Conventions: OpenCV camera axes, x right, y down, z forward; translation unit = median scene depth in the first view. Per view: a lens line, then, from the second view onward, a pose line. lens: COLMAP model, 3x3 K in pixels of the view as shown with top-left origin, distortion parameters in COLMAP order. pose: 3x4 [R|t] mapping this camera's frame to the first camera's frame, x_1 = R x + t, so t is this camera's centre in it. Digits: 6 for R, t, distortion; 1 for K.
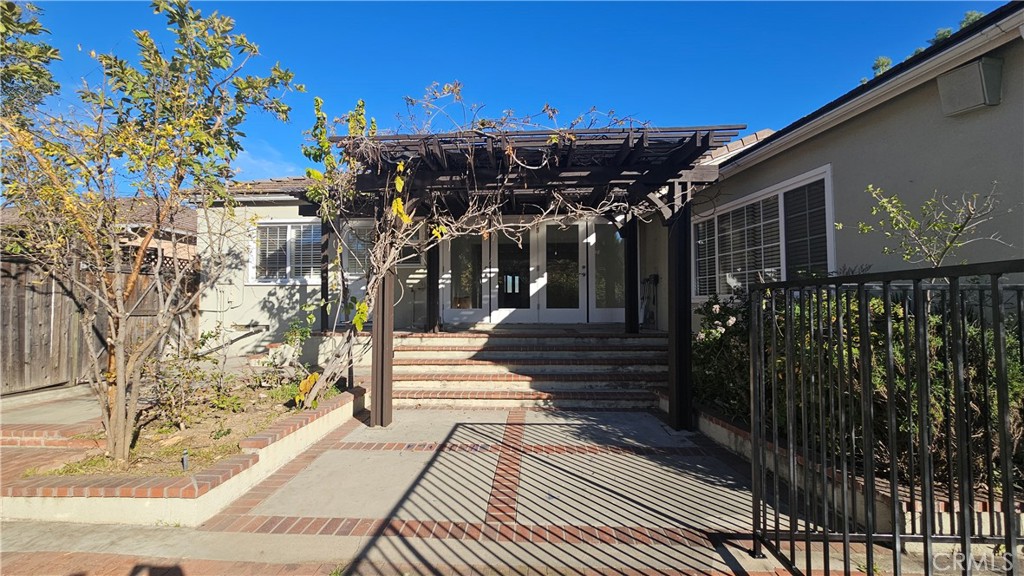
lens RADIAL K [[417.4, 0, 513.5], [0, 417.4, 293.5], [0, 0, 1]] dist [-0.001492, 0.000512]
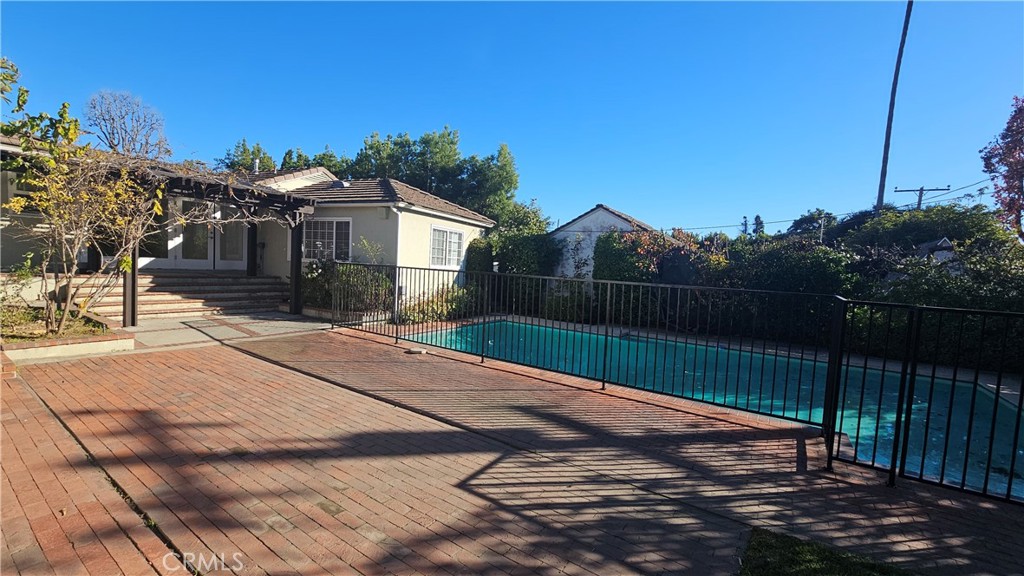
lens RADIAL K [[417.4, 0, 504.0], [0, 417.4, 292.1], [0, 0, 1]] dist [-0.001492, 0.000512]
pose [[0.519740, -0.023058, 0.854013, -0.572998], [-0.080751, 0.993834, 0.075977, -0.048930], [-0.850500, -0.108451, 0.514673, -0.703433]]
